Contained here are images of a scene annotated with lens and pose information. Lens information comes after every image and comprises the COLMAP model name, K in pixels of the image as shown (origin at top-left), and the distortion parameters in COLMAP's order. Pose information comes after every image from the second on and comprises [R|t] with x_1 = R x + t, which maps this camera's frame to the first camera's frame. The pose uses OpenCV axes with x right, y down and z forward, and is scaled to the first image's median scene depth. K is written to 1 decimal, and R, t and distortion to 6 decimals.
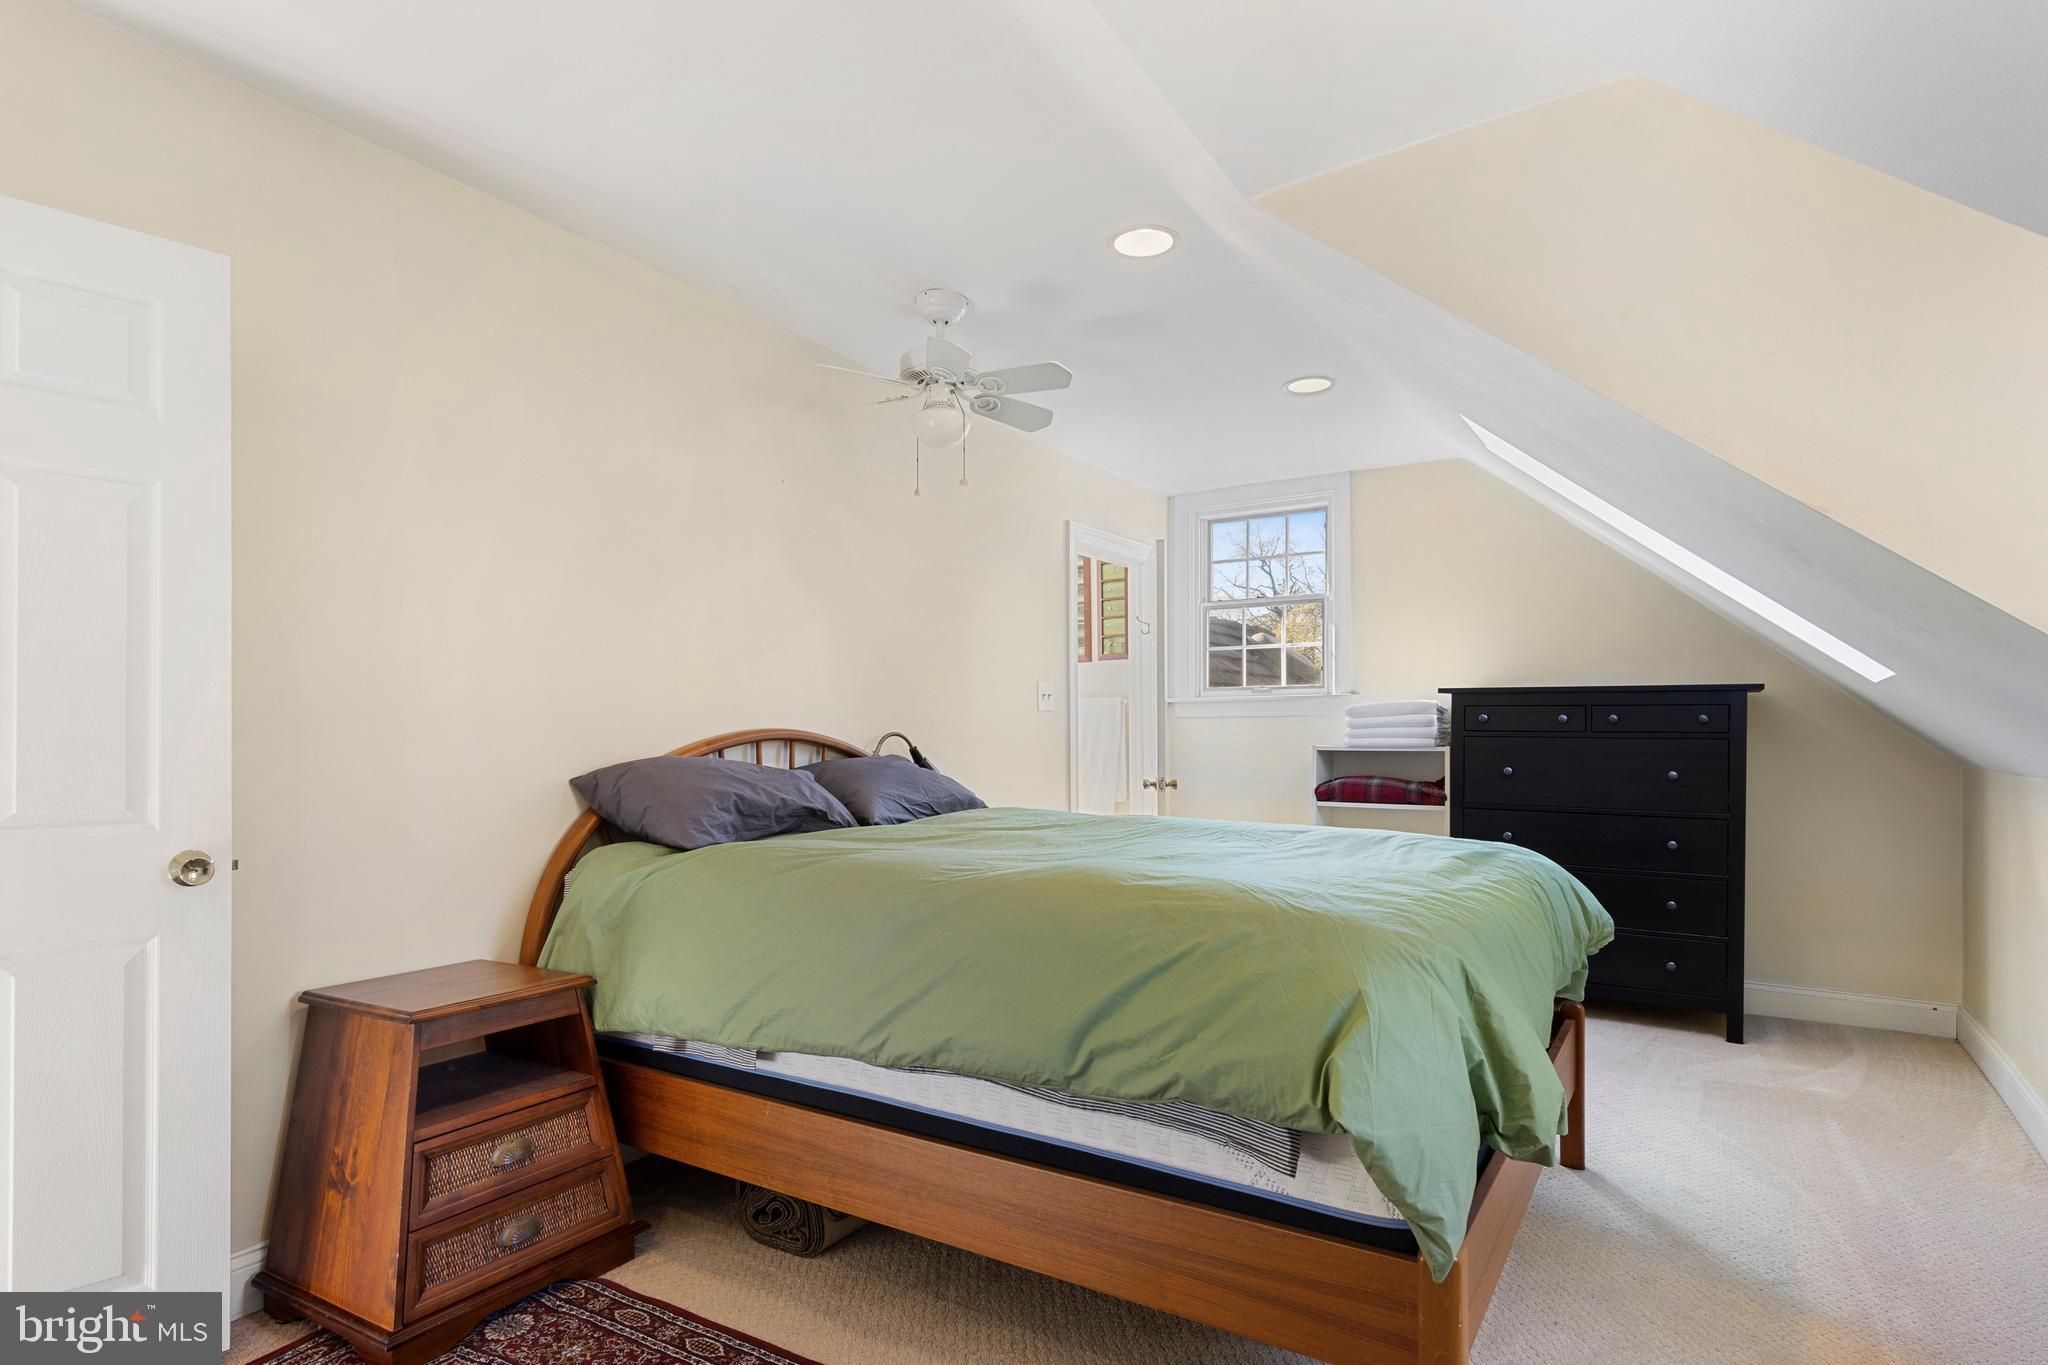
lens RADIAL K [[1041.0, 0, 1018.3], [0, 1041.0, 677.6], [0, 0, 1]] dist [0.010646, -0.002329]
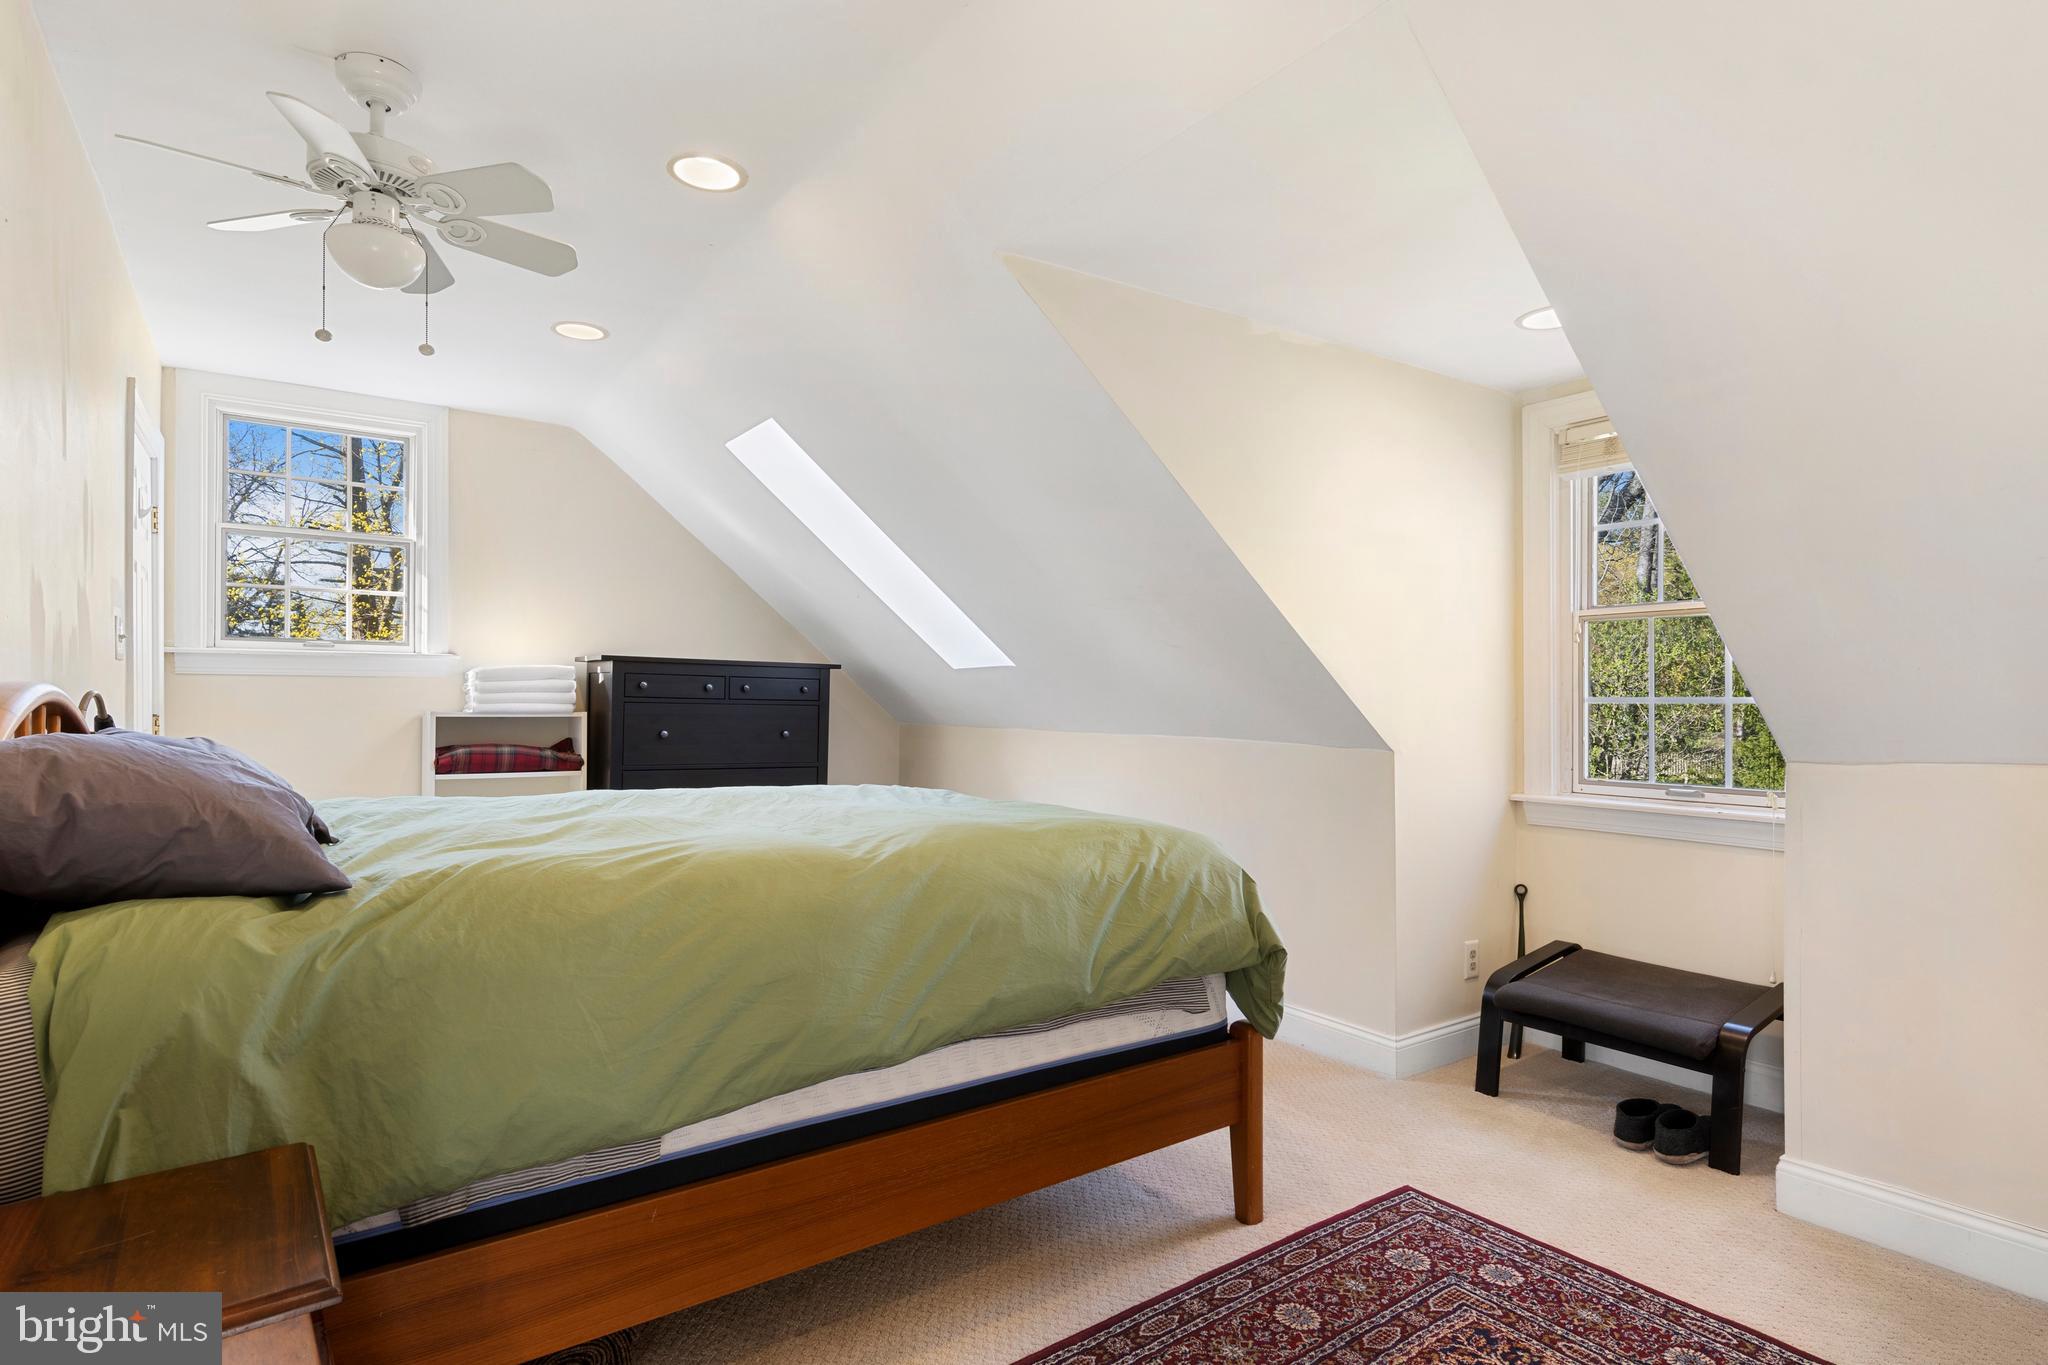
lens RADIAL K [[1041.0, 0, 1018.3], [0, 1041.0, 677.6], [0, 0, 1]] dist [0.010646, -0.002329]
pose [[0.376856, 0.024884, 0.925938, -0.370683], [-0.056391, 0.998401, -0.003881, 0.012801], [-0.924554, -0.050752, 0.377657, 0.227017]]
